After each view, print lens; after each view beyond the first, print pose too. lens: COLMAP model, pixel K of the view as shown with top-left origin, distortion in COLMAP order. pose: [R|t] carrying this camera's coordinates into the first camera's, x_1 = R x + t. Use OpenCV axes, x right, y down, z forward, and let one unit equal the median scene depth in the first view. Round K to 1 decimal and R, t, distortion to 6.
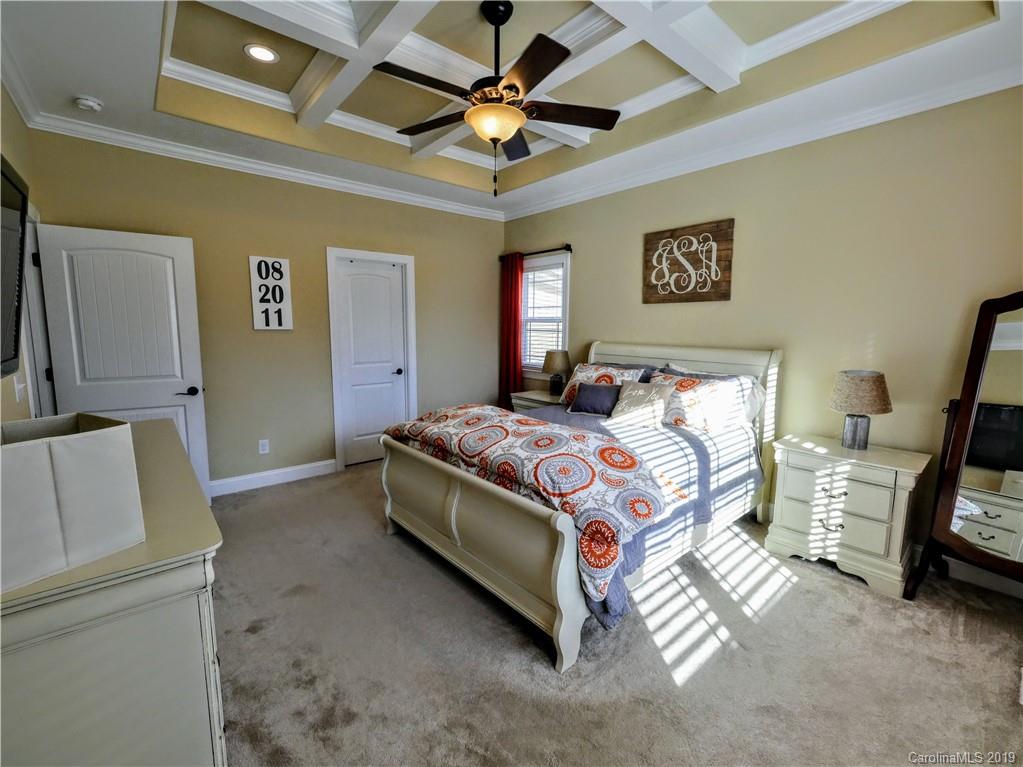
lens RADIAL K [[434.2, 0, 508.2], [0, 434.2, 381.2], [0, 0, 1]] dist [-0.006961, 0.000635]
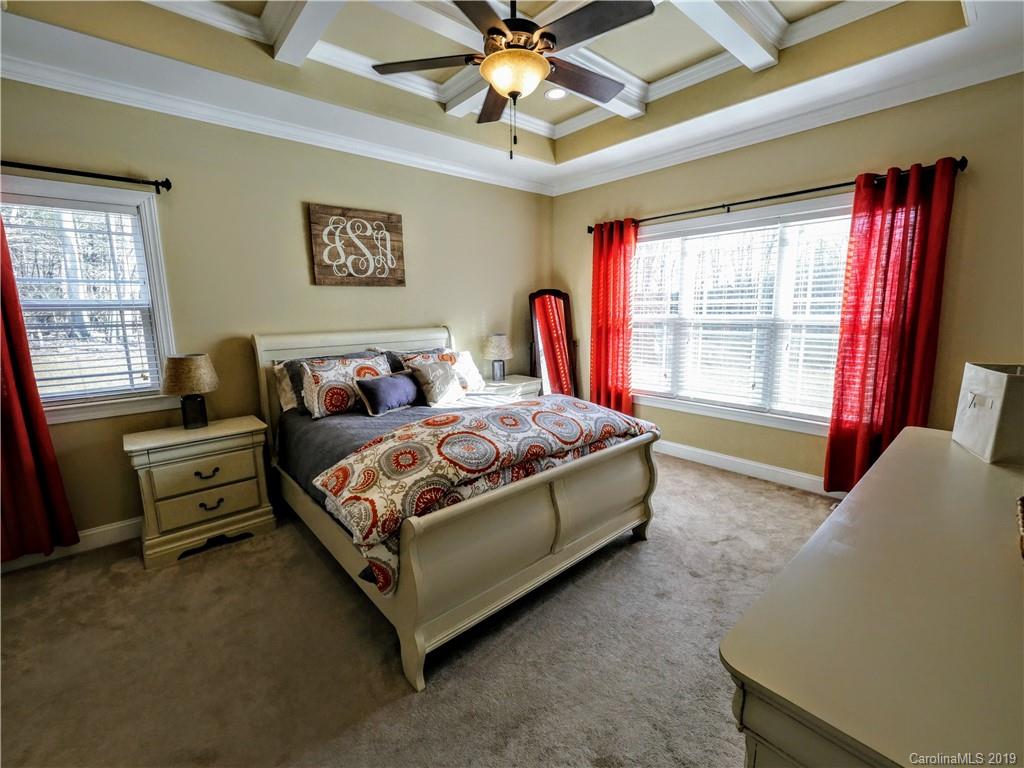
lens RADIAL K [[434.6, 0, 512.0], [0, 434.6, 380.8], [0, 0, 1]] dist [-0.006961, 0.000635]
pose [[-0.004123, -0.169726, 0.985483, -0.626933], [0.148445, 0.974468, 0.168450, -0.087568], [-0.988912, 0.146984, 0.021178, 0.678539]]
